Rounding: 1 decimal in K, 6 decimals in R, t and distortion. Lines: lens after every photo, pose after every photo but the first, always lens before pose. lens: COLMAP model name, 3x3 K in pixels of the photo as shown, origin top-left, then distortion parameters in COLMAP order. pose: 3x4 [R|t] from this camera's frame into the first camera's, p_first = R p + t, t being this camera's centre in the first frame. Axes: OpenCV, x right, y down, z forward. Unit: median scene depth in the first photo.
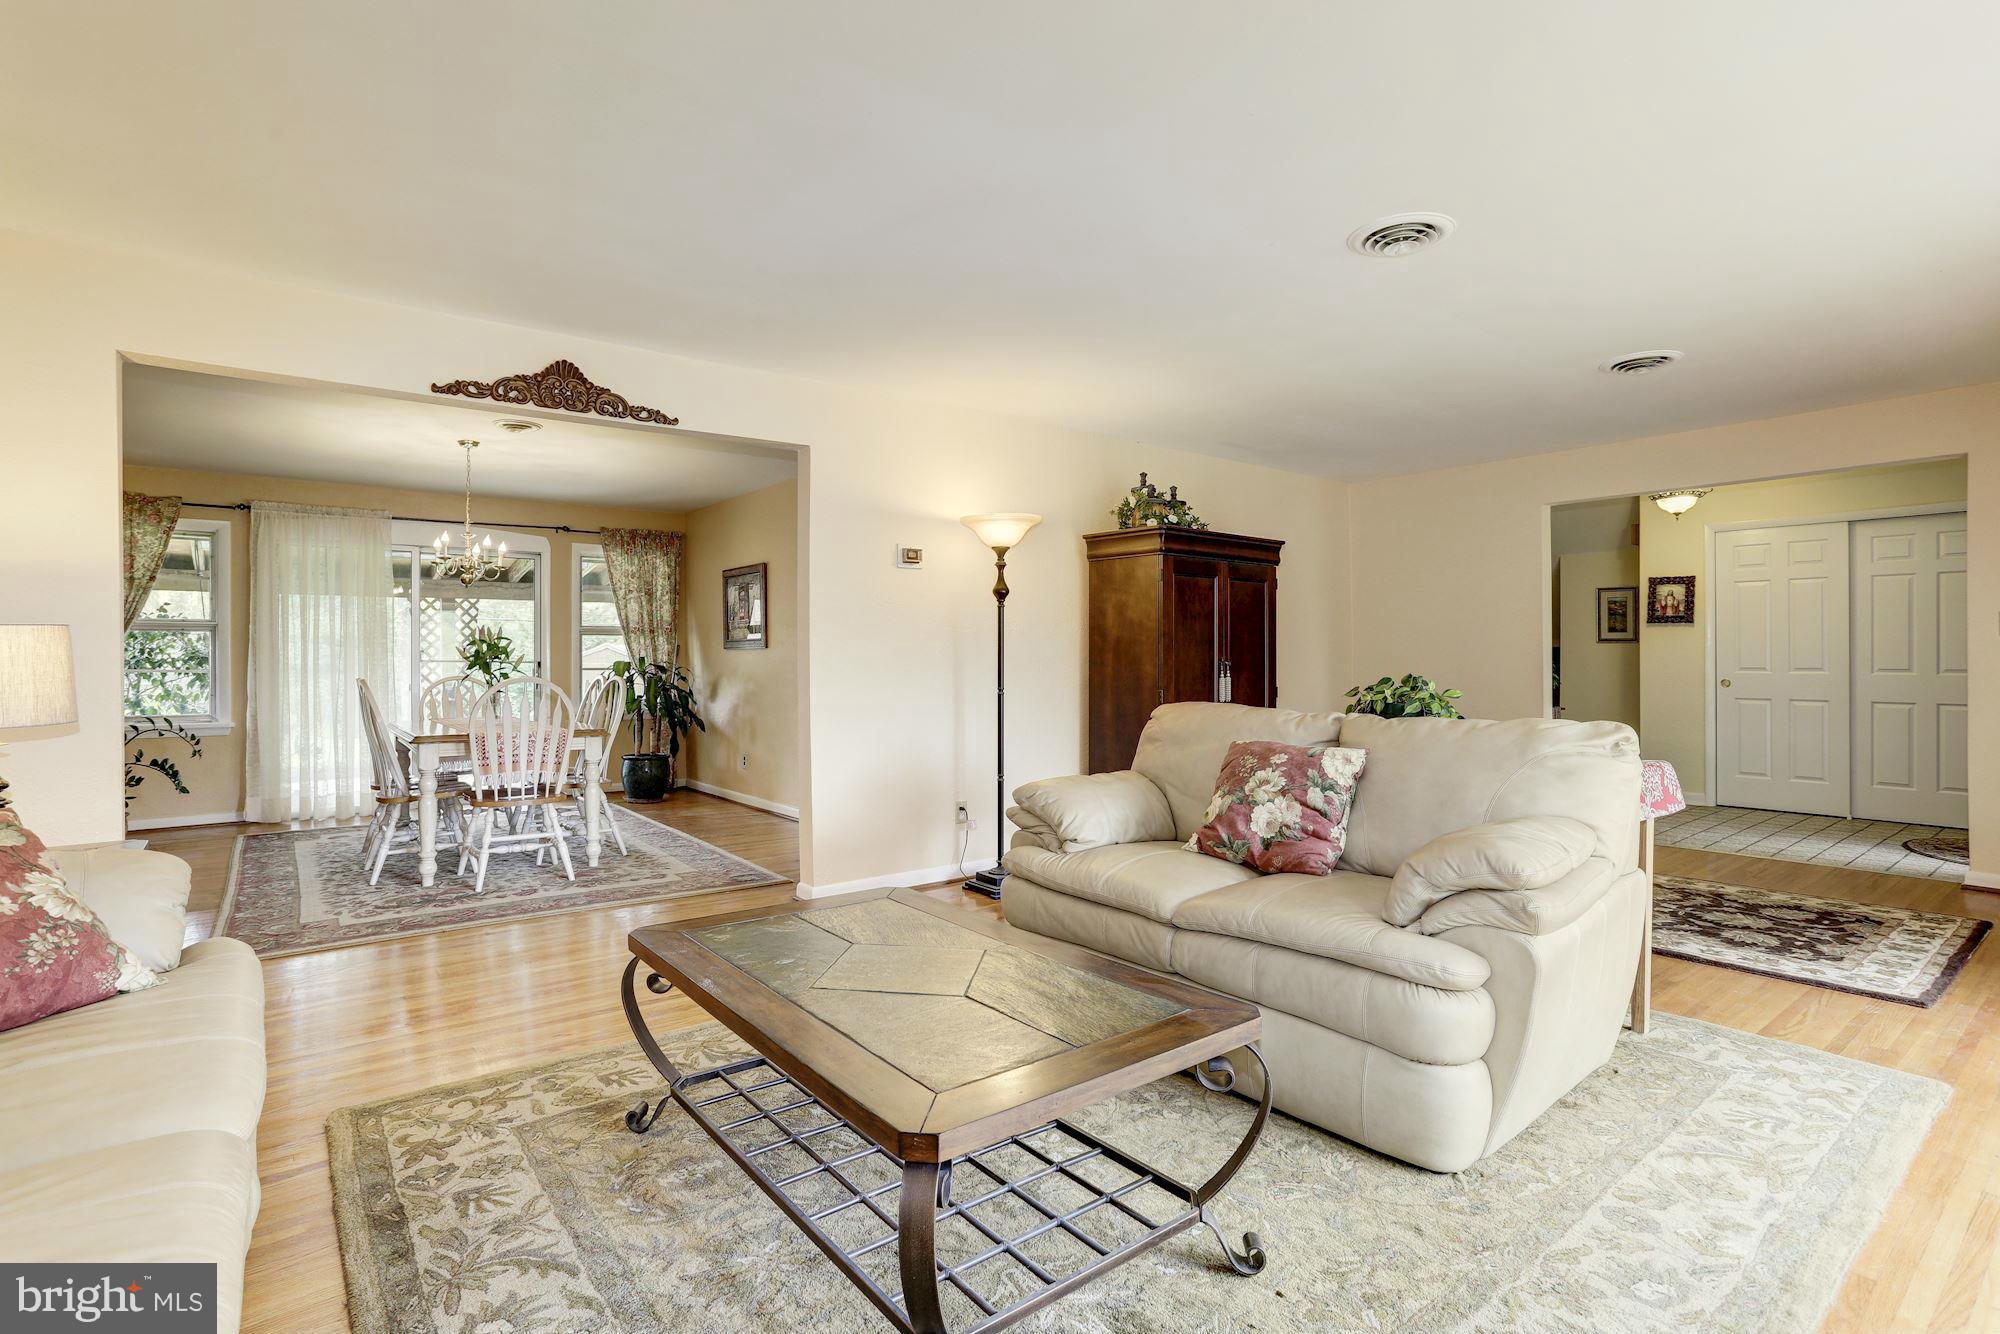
lens RADIAL K [[958.9, 0, 1008.7], [0, 958.9, 653.2], [0, 0, 1]] dist [-0.001280, 0.000254]
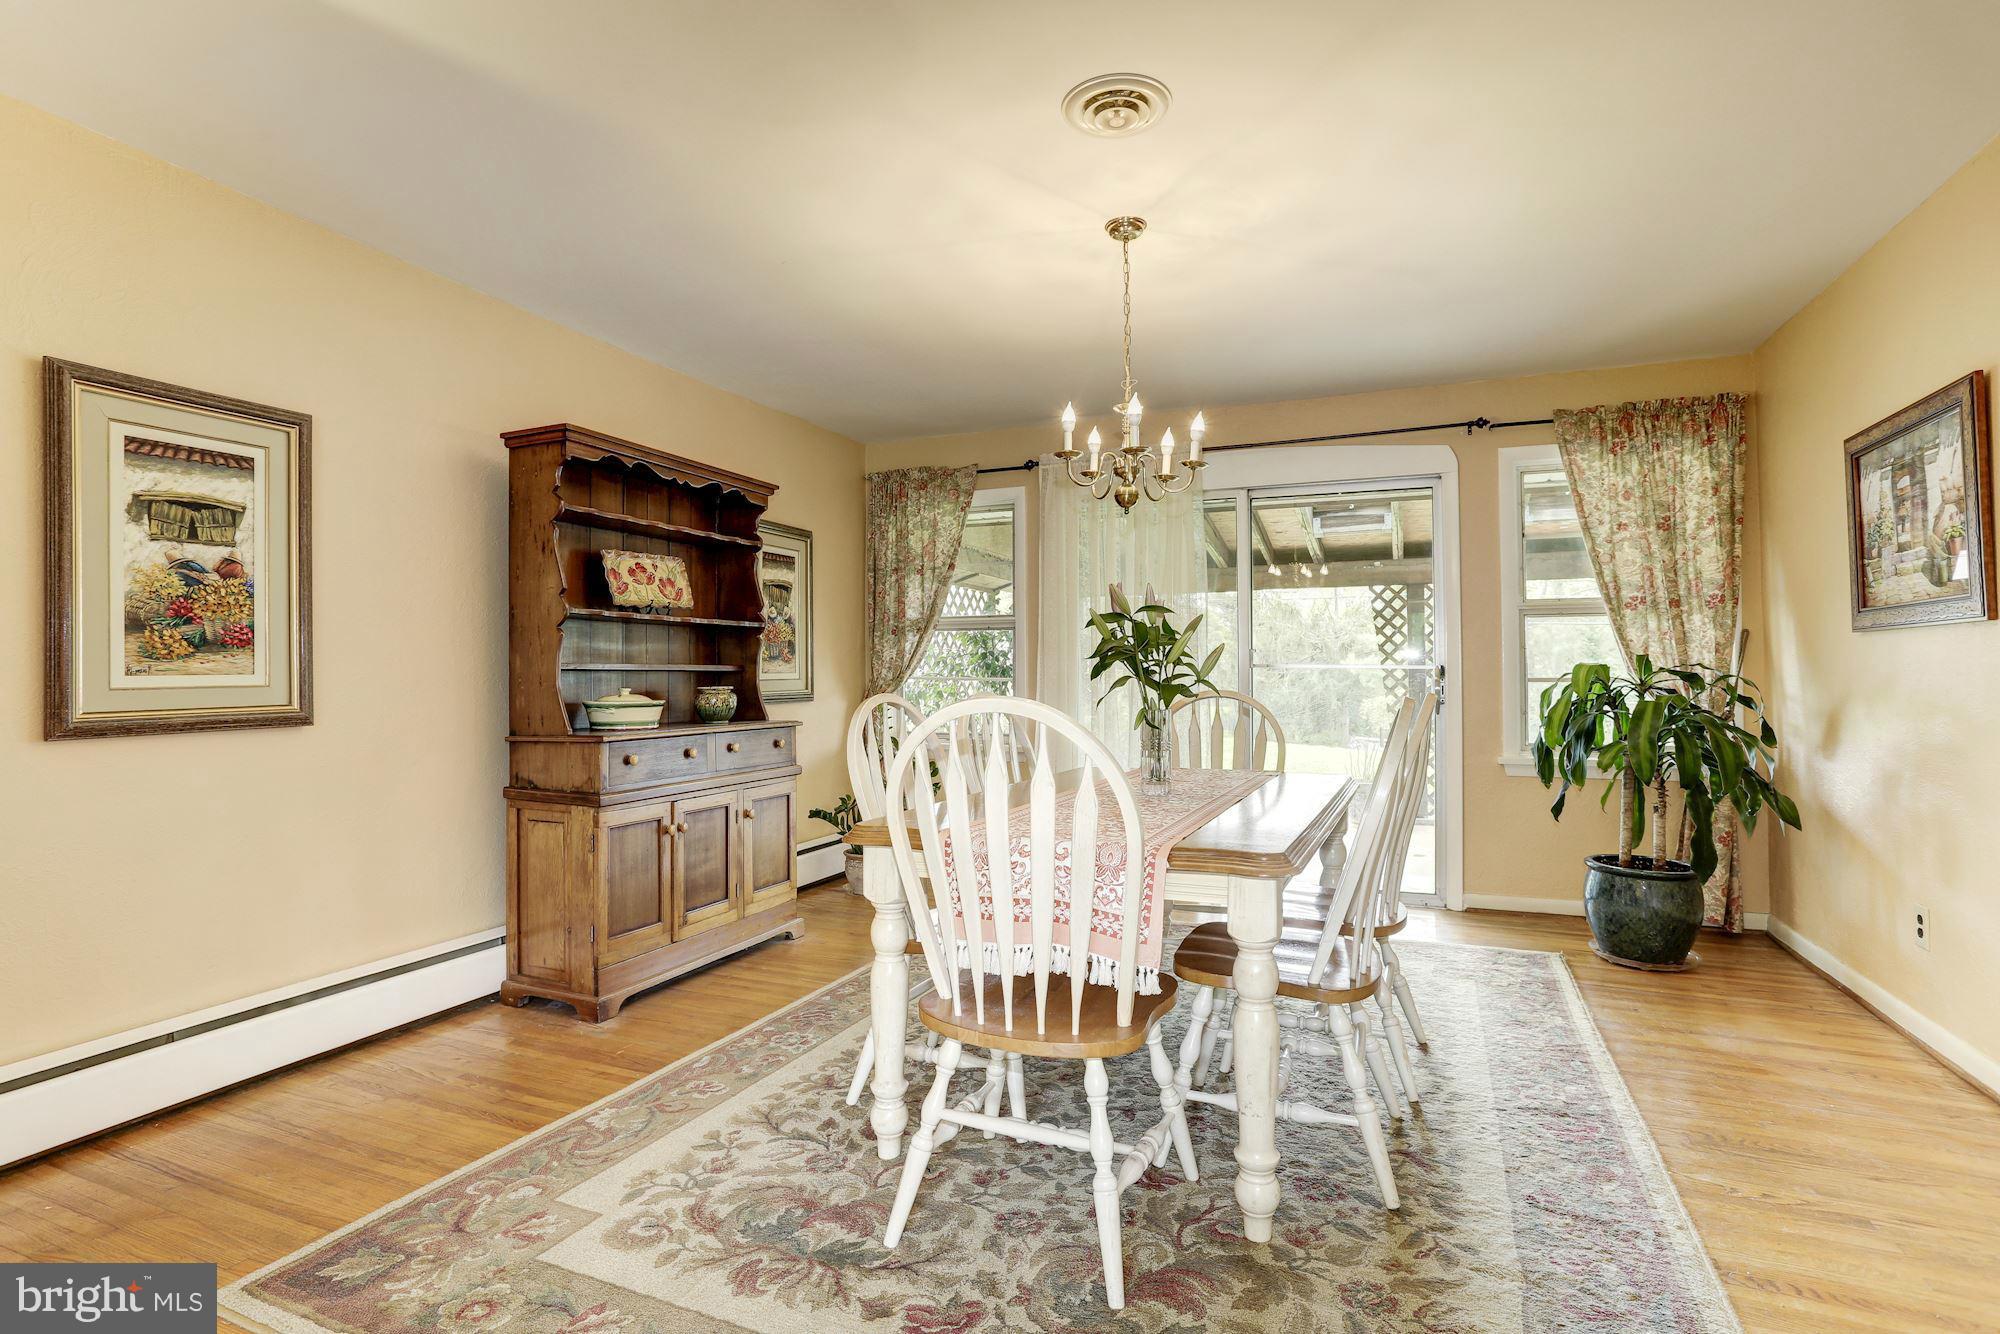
lens RADIAL K [[958.9, 0, 1008.7], [0, 958.9, 653.2], [0, 0, 1]] dist [-0.001280, 0.000254]
pose [[0.485388, -0.018683, -0.874099, -0.111703], [0.010980, 0.999823, -0.015273, 0.006812], [0.874230, -0.002185, 0.485507, 0.474312]]
